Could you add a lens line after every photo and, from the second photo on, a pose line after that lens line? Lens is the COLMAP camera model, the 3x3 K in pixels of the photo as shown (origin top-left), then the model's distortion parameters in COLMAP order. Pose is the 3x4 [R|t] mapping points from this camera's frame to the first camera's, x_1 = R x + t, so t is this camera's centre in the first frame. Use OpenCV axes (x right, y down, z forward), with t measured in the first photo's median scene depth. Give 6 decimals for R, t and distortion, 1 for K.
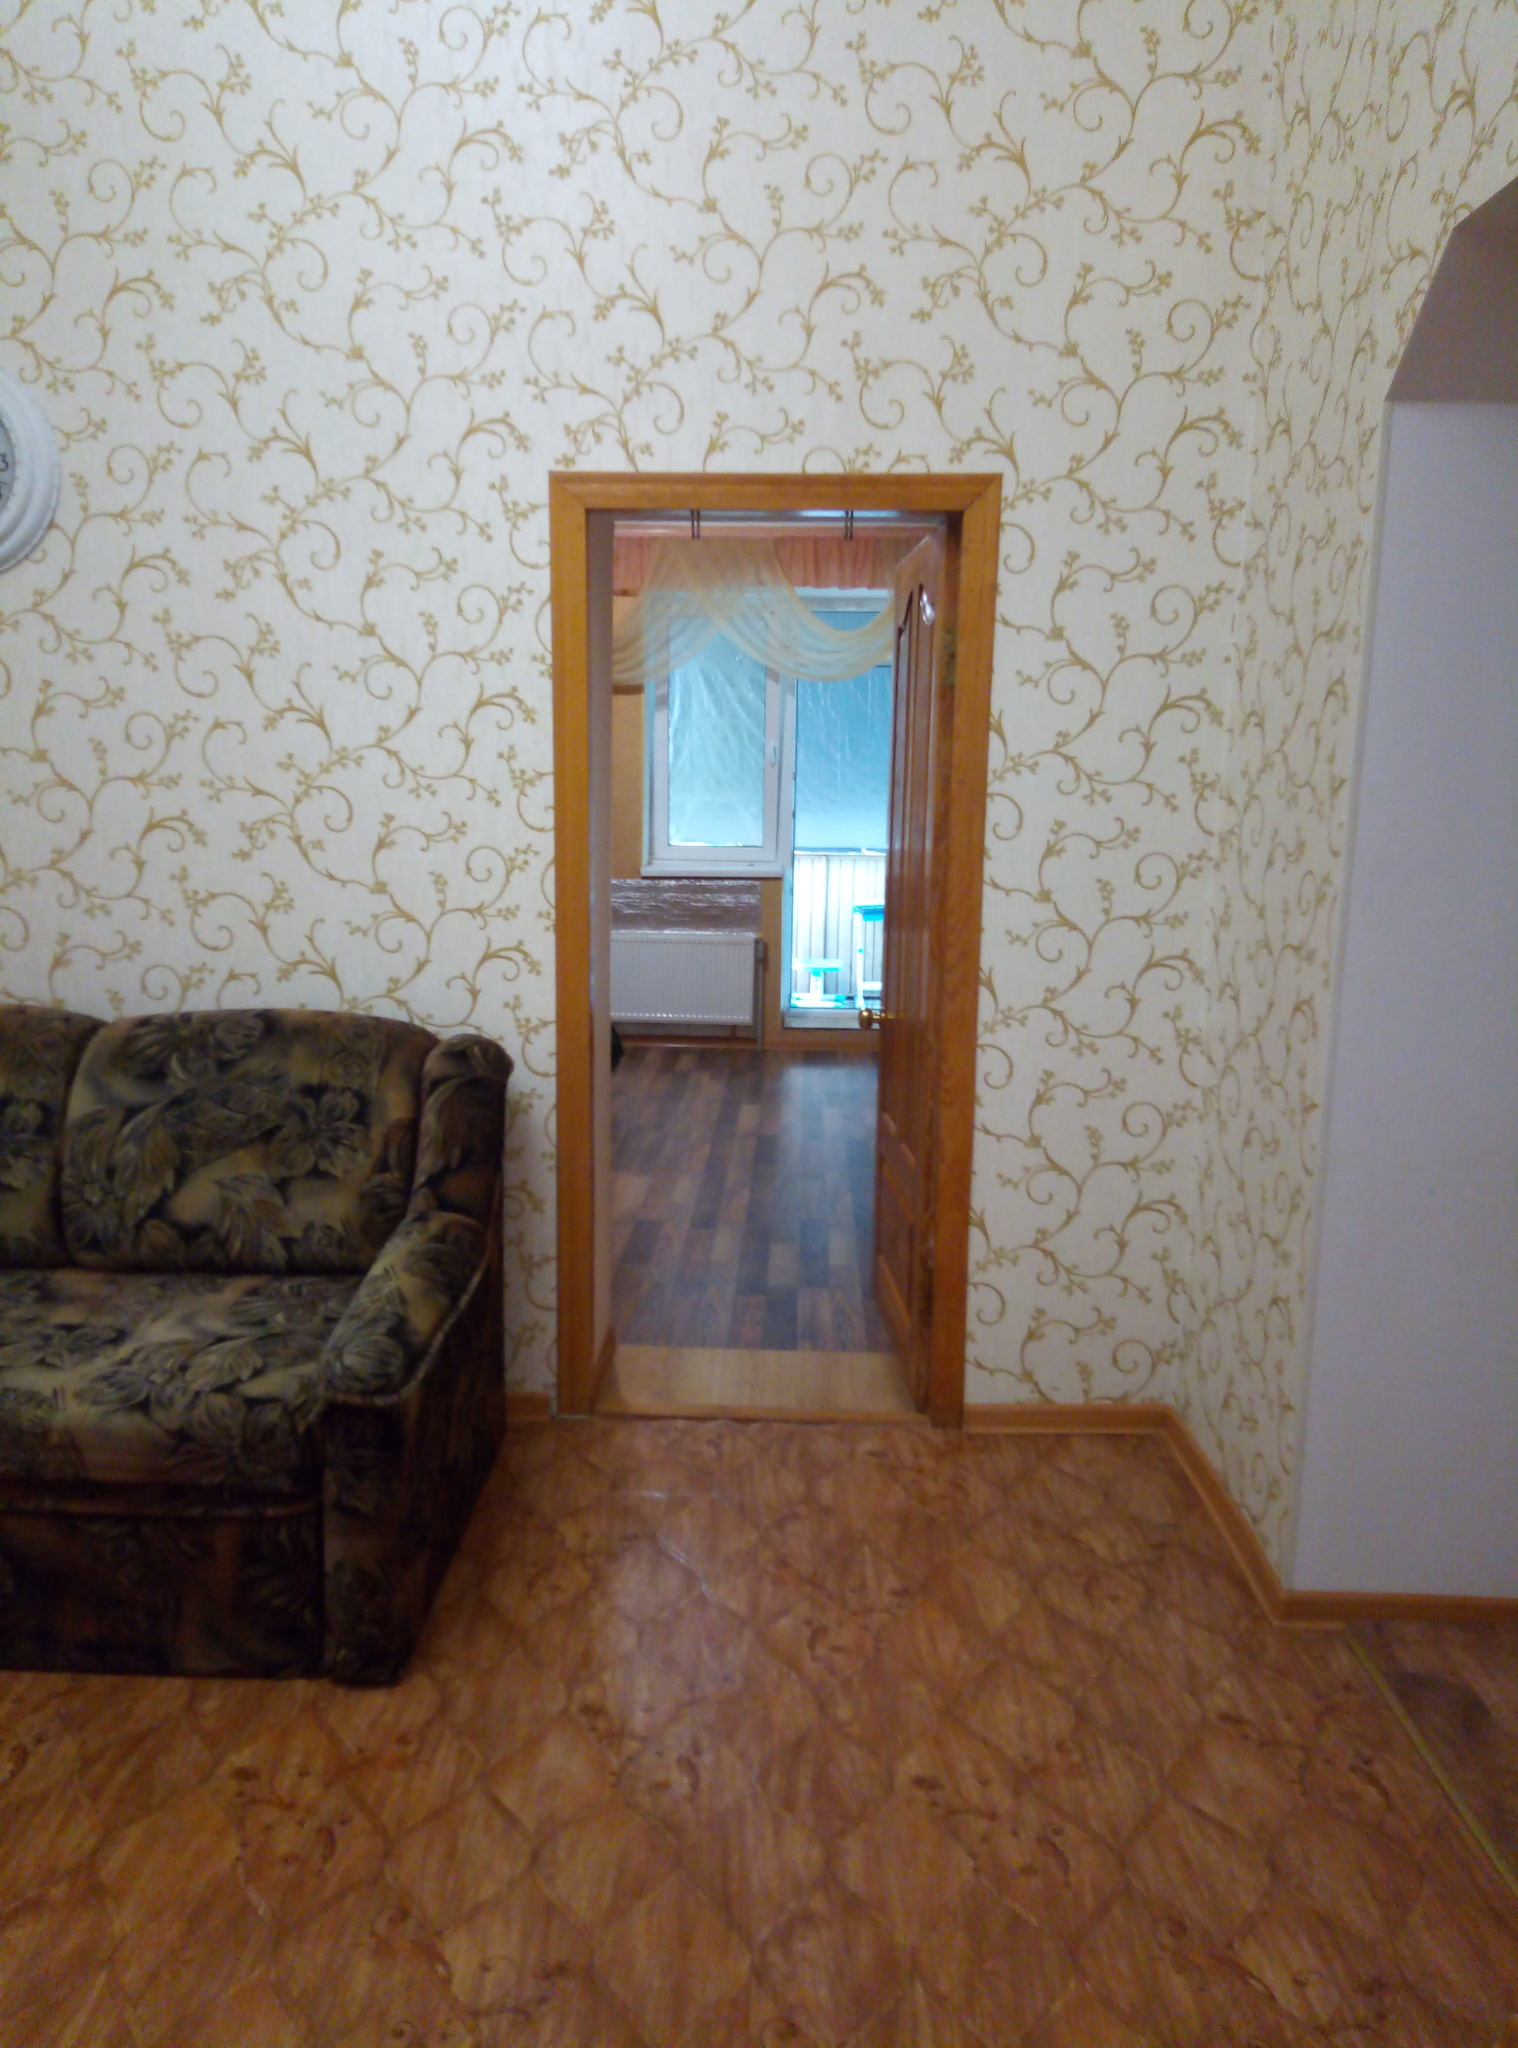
lens RADIAL K [[1456.7, 0, 764.9], [0, 1456.7, 1022.8], [0, 0, 1]] dist [0.034571, -0.008532]
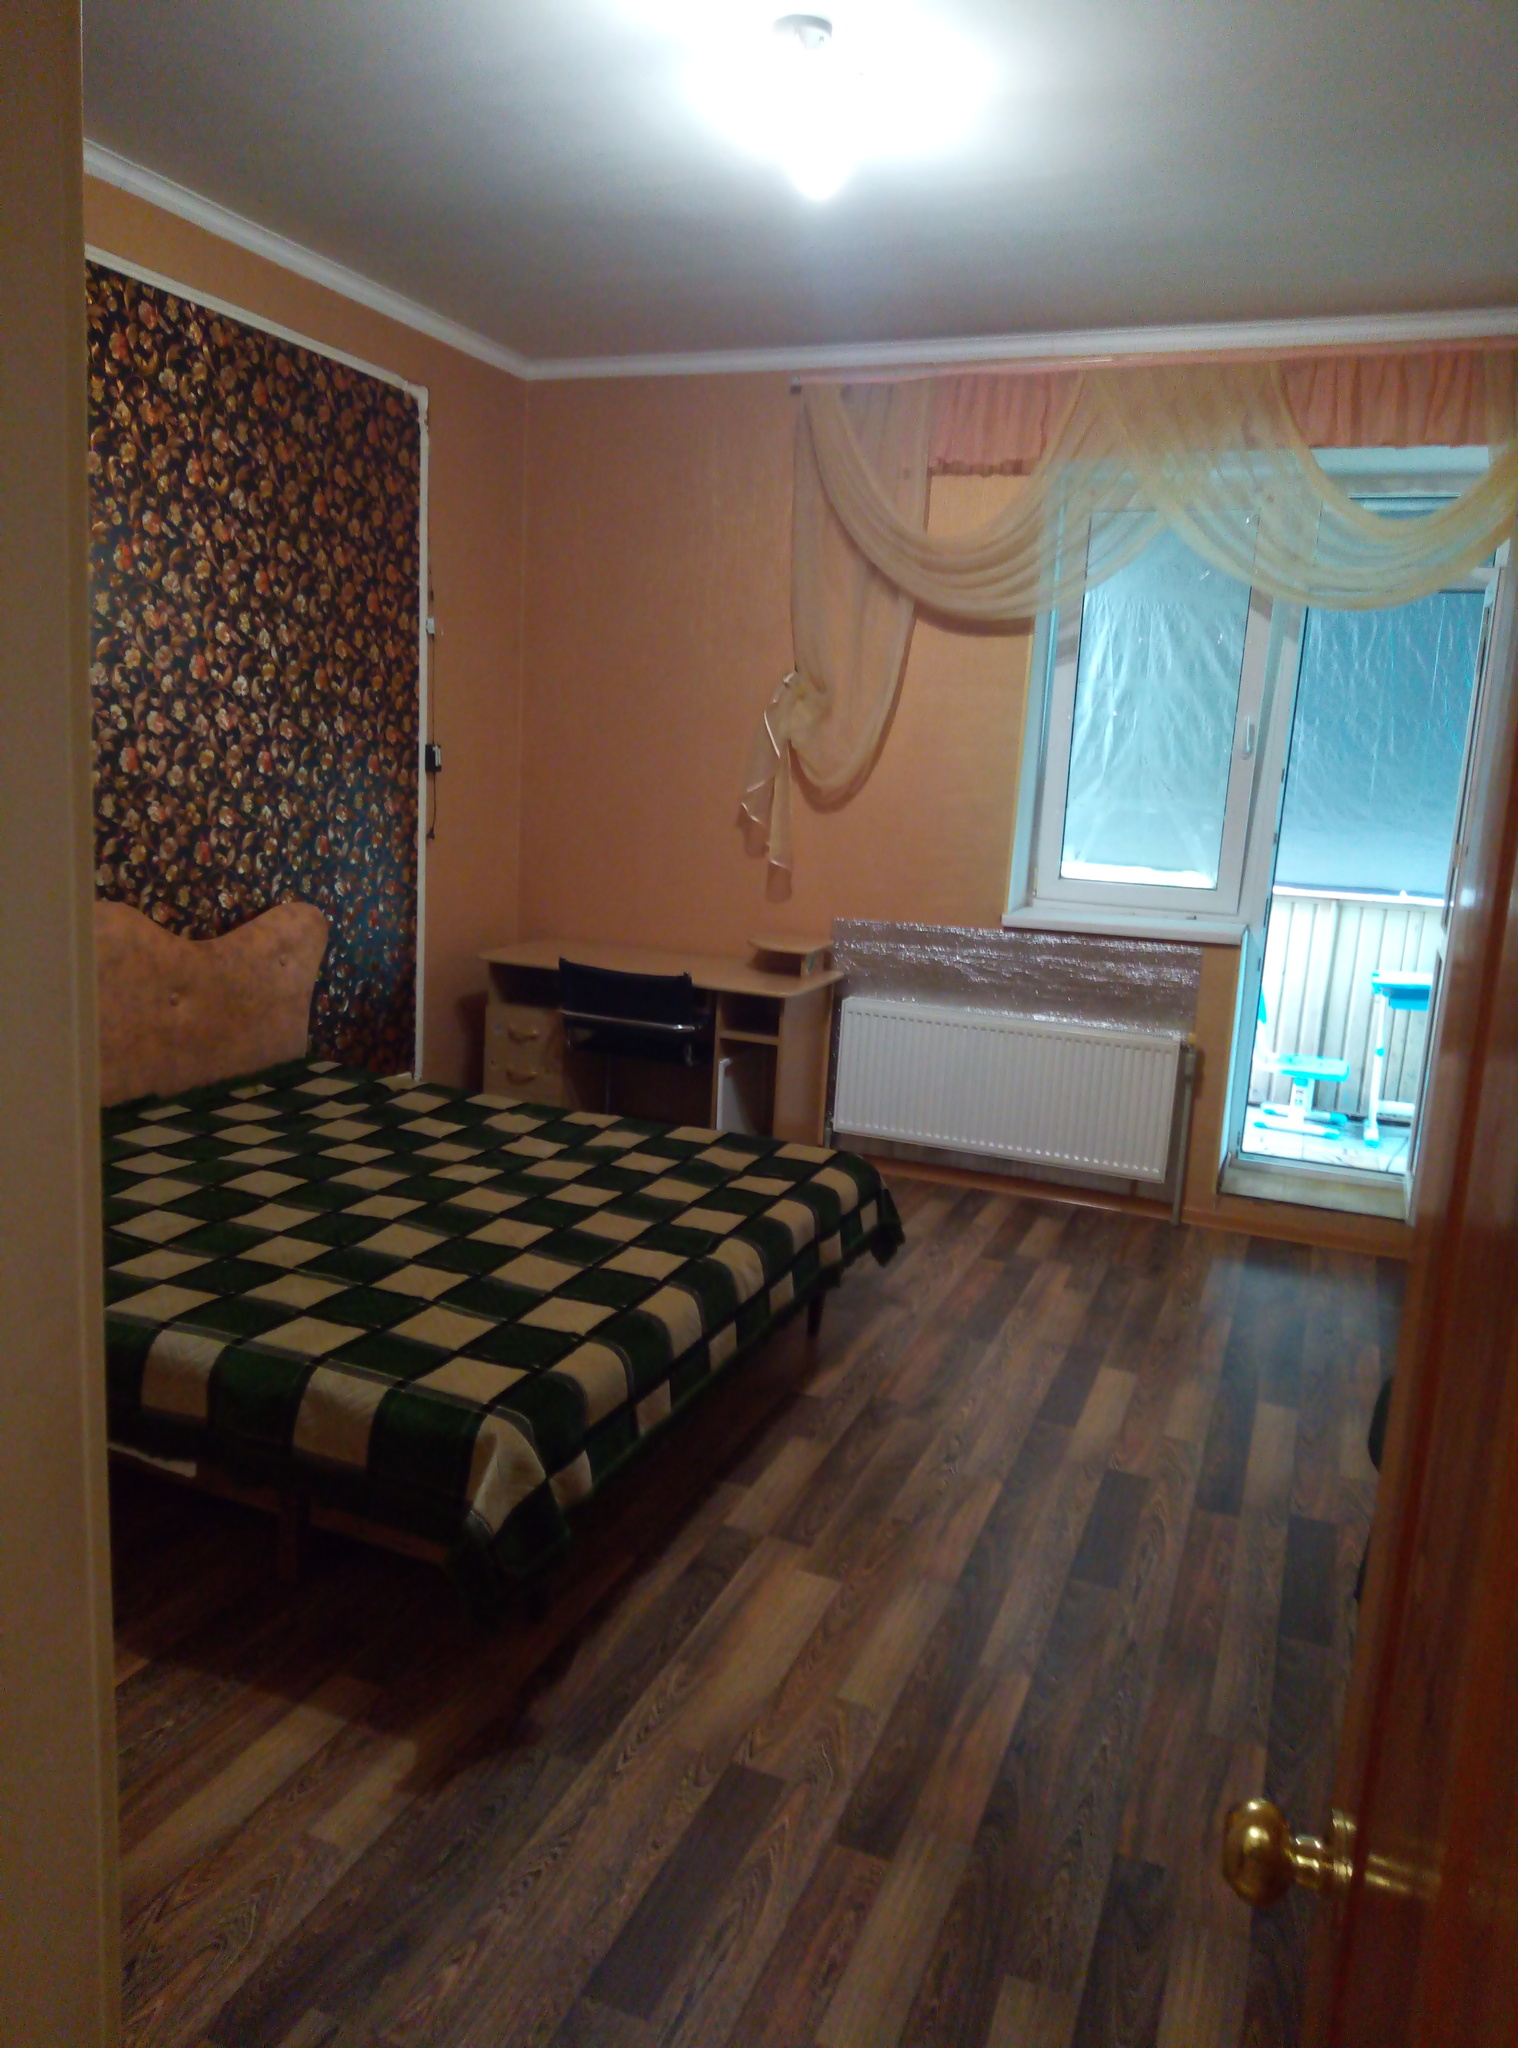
lens RADIAL K [[1456.7, 0, 758.2], [0, 1456.7, 1015.8], [0, 0, 1]] dist [0.034571, -0.008532]
pose [[0.937047, 0.090965, -0.337147, 0.031011], [-0.091563, 0.995699, 0.014164, -0.060636], [0.336985, 0.017598, 0.941346, 0.371455]]
